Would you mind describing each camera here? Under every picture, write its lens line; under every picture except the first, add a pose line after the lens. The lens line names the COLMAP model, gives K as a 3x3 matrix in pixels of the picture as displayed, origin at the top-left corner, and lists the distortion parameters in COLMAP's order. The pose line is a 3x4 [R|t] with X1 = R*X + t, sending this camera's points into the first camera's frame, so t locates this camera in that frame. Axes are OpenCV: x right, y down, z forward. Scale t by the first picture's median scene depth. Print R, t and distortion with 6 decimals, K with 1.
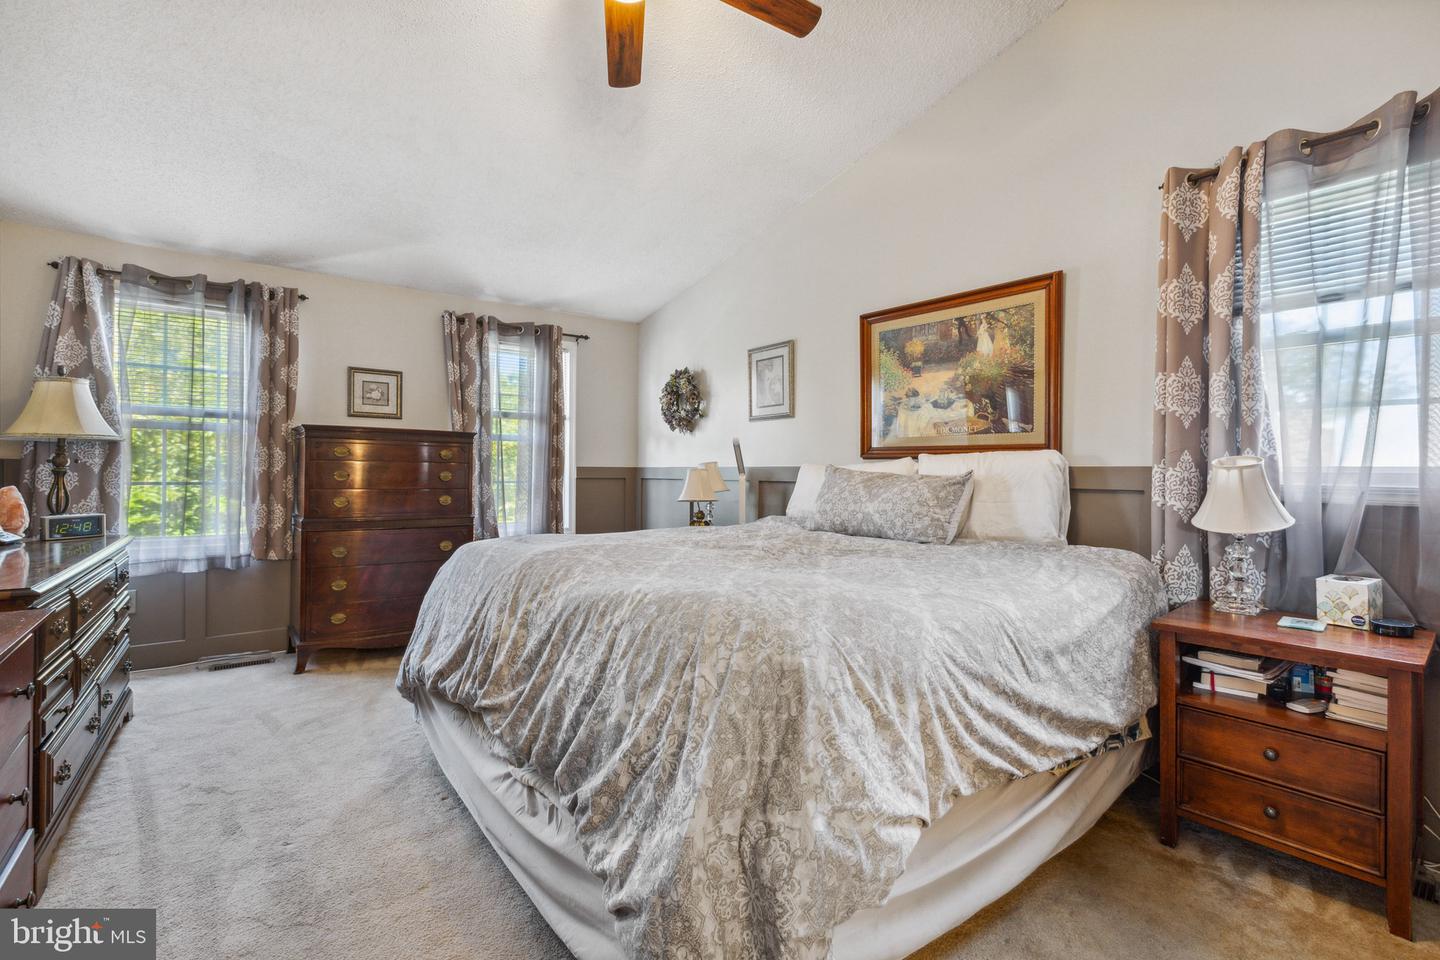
lens RADIAL K [[652.1, 0, 711.6], [0, 652.1, 478.3], [0, 0, 1]] dist [-0.002672, -0.000505]
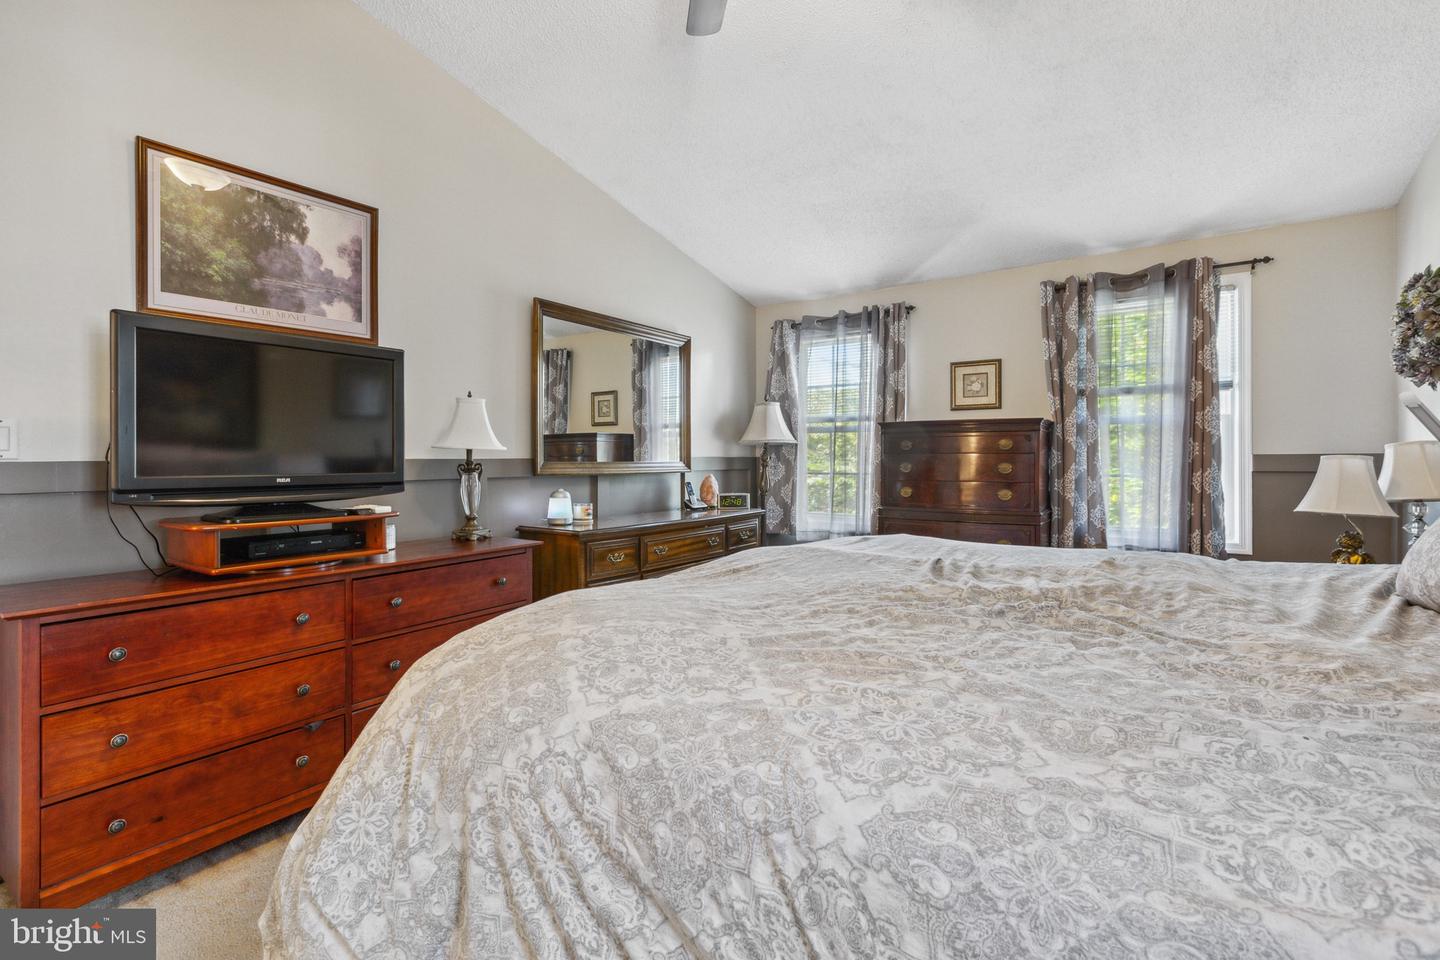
lens RADIAL K [[652.1, 0, 710.4], [0, 652.1, 467.6], [0, 0, 1]] dist [-0.002672, -0.000505]
pose [[0.317683, 0.002977, -0.948192, 0.316950], [-0.002433, 0.999994, 0.002324, -0.005561], [0.948194, 0.001569, 0.317688, 0.312754]]
